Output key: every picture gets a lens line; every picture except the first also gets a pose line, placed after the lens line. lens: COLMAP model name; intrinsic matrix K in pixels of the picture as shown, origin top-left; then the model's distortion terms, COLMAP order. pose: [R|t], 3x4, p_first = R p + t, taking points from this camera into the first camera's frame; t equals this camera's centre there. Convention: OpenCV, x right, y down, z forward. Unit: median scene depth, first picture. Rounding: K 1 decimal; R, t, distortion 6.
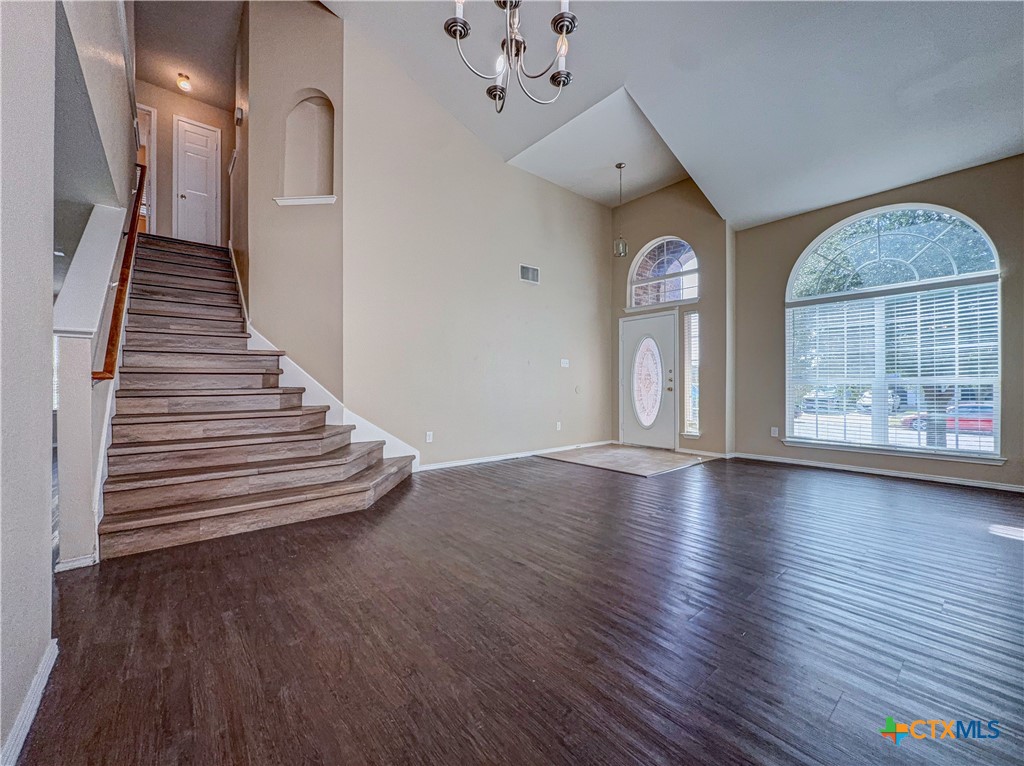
lens RADIAL K [[417.9, 0, 505.5], [0, 417.9, 384.5], [0, 0, 1]] dist [0.000104, 0.000270]
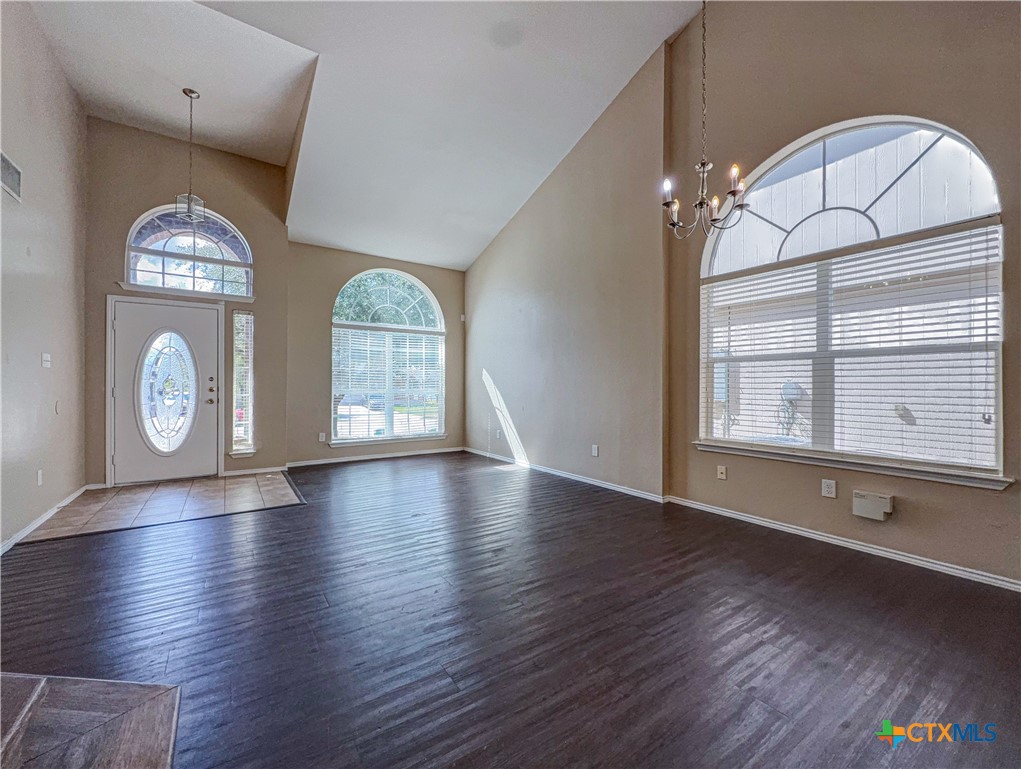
lens RADIAL K [[414.2, 0, 510.5], [0, 414.2, 384.5], [0, 0, 1]] dist [0.001581, 0.000245]
pose [[0.079888, 0.004090, 0.996795, -0.391625], [-0.005941, 0.999976, -0.003627, -0.023736], [-0.996786, -0.005633, 0.079911, 0.393438]]
